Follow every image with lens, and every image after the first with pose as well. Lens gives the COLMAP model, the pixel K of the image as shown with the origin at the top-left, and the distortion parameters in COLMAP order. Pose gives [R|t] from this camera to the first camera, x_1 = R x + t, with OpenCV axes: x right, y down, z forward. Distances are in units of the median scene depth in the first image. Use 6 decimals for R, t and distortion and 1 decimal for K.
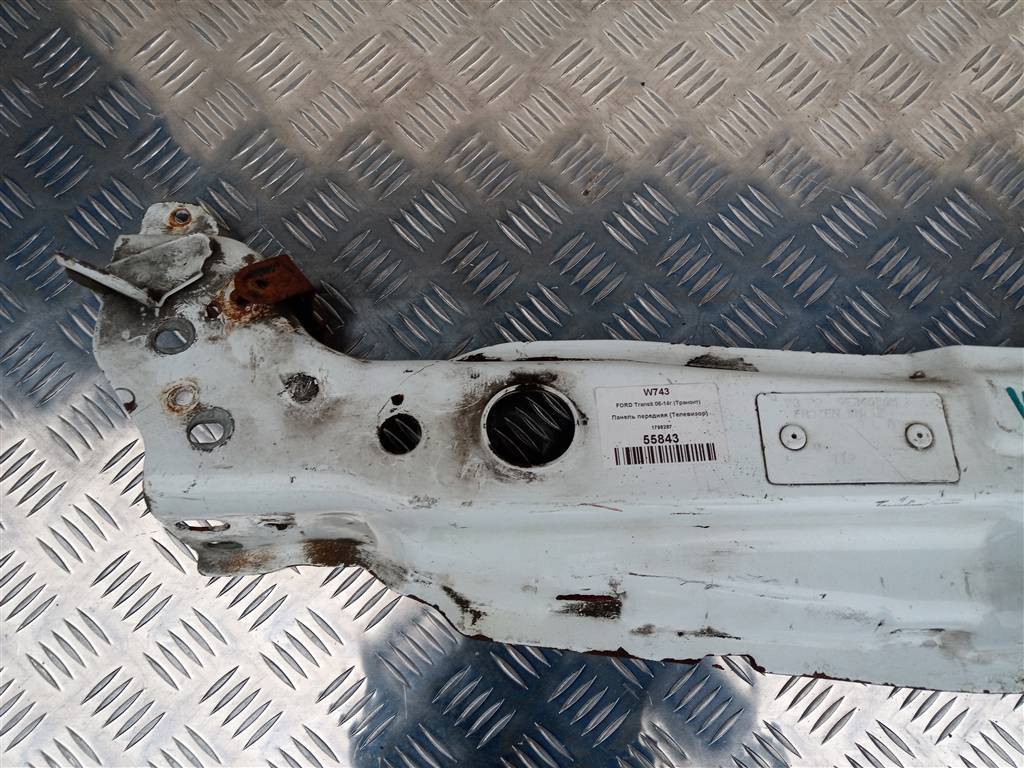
lens RADIAL K [[754.4, 0, 512.0], [0, 754.4, 384.0], [0, 0, 1]] dist [-0.007831, 0.006544]
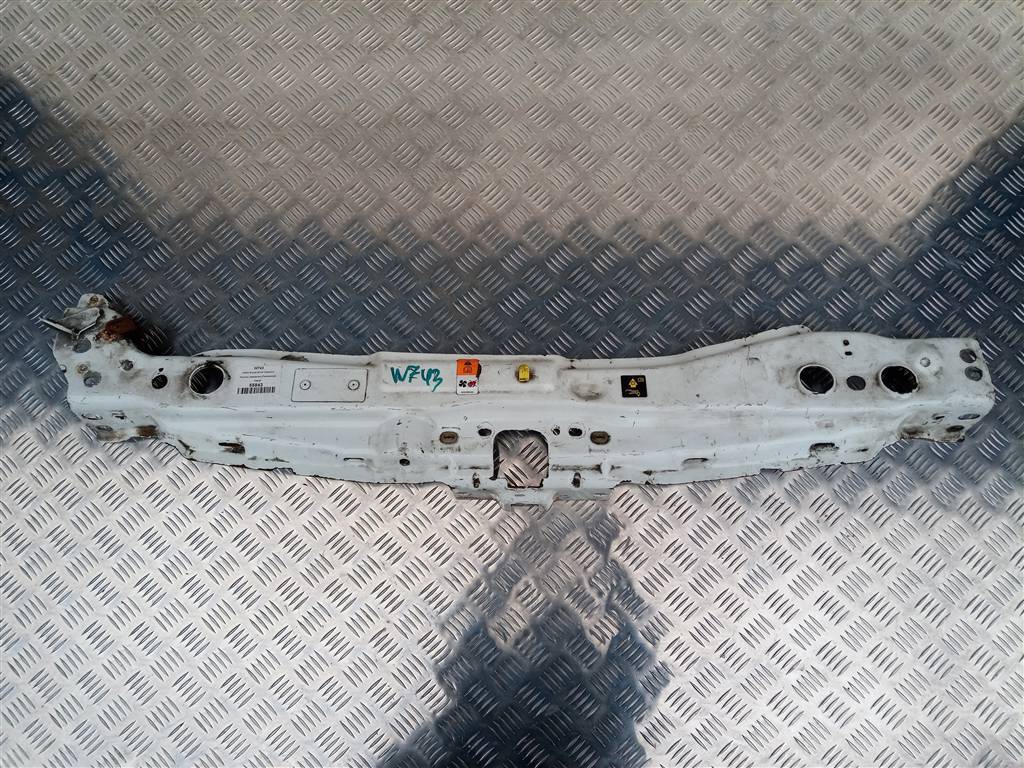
lens RADIAL K [[727.0, 0, 489.7], [0, 727.0, 401.0], [0, 0, 1]] dist [-0.006826, 0.006190]
pose [[0.998065, 0.008762, -0.061563, 1.181450], [-0.009804, 0.999814, -0.016638, 0.163600], [0.061406, 0.017209, 0.997965, -1.523526]]
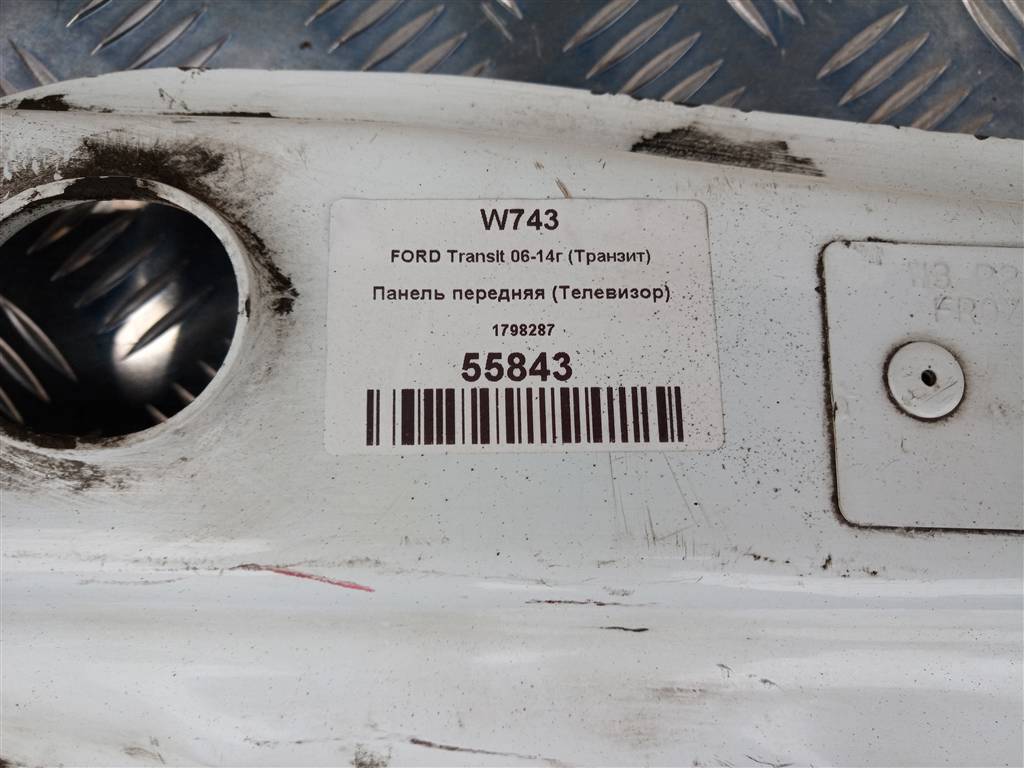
lens RADIAL K [[800.2, 0, 512.1], [0, 800.2, 347.2], [0, 0, 1]] dist [-0.032202, 0.000299]
pose [[0.999047, 0.043274, 0.005639, 0.192347], [-0.043631, 0.987991, 0.148220, 0.014063], [0.000843, -0.148325, 0.988938, 0.661370]]
